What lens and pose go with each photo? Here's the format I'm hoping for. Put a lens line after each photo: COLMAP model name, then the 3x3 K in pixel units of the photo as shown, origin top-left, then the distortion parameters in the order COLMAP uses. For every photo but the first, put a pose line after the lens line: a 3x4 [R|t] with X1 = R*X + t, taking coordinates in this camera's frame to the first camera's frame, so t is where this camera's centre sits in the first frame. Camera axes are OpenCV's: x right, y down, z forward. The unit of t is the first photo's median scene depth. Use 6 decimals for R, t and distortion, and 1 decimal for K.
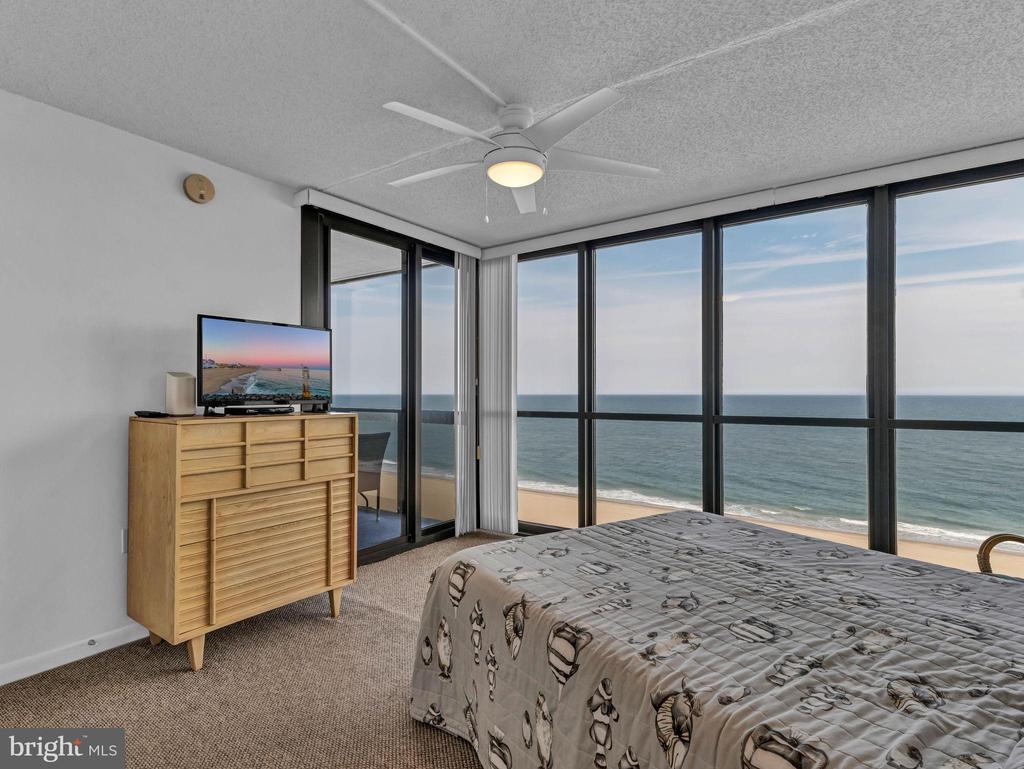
lens RADIAL K [[534.3, 0, 535.2], [0, 534.3, 386.6], [0, 0, 1]] dist [0.004672, -0.000254]
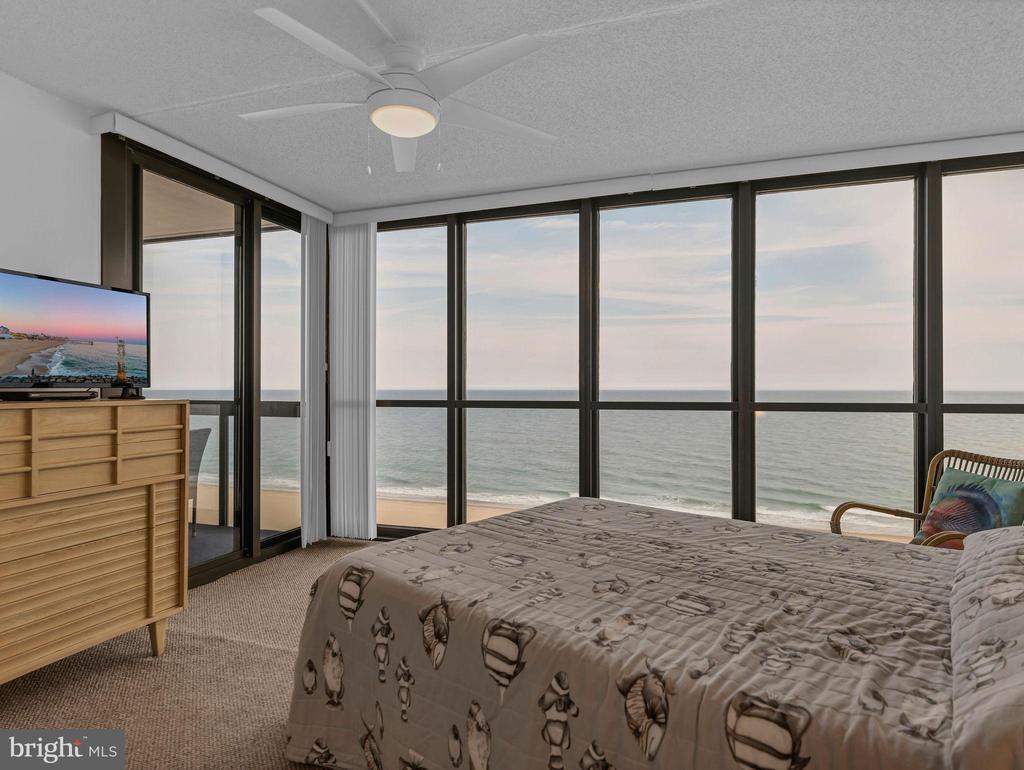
lens RADIAL K [[570.7, 0, 527.0], [0, 570.7, 383.3], [0, 0, 1]] dist [0.000971, 0.001062]
pose [[0.961147, 0.002315, 0.276026, -0.120622], [-0.003068, 0.999993, 0.002297, 0.033375], [-0.276018, -0.003054, 0.961148, 0.053937]]
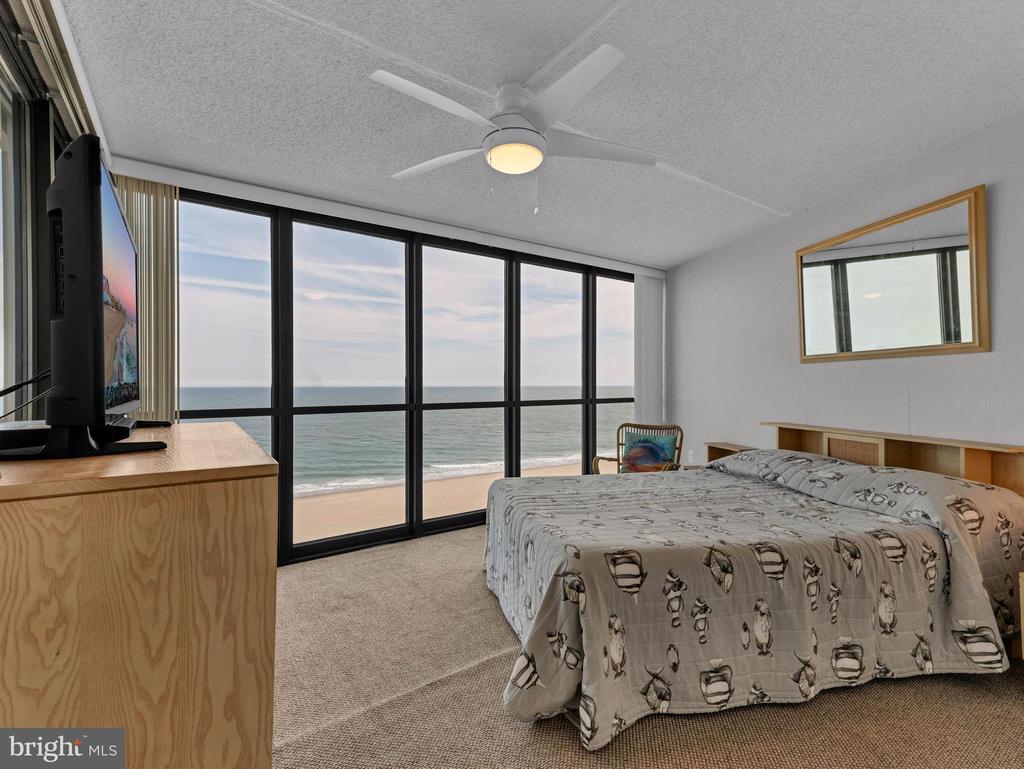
lens RADIAL K [[471.6, 0, 487.1], [0, 471.6, 382.0], [0, 0, 1]] dist [0.024996, 0.000027]
pose [[0.384030, 0.001695, 0.923319, -1.014258], [-0.006567, 0.999978, 0.000895, 0.009651], [-0.923297, -0.006407, 0.384032, 0.851498]]
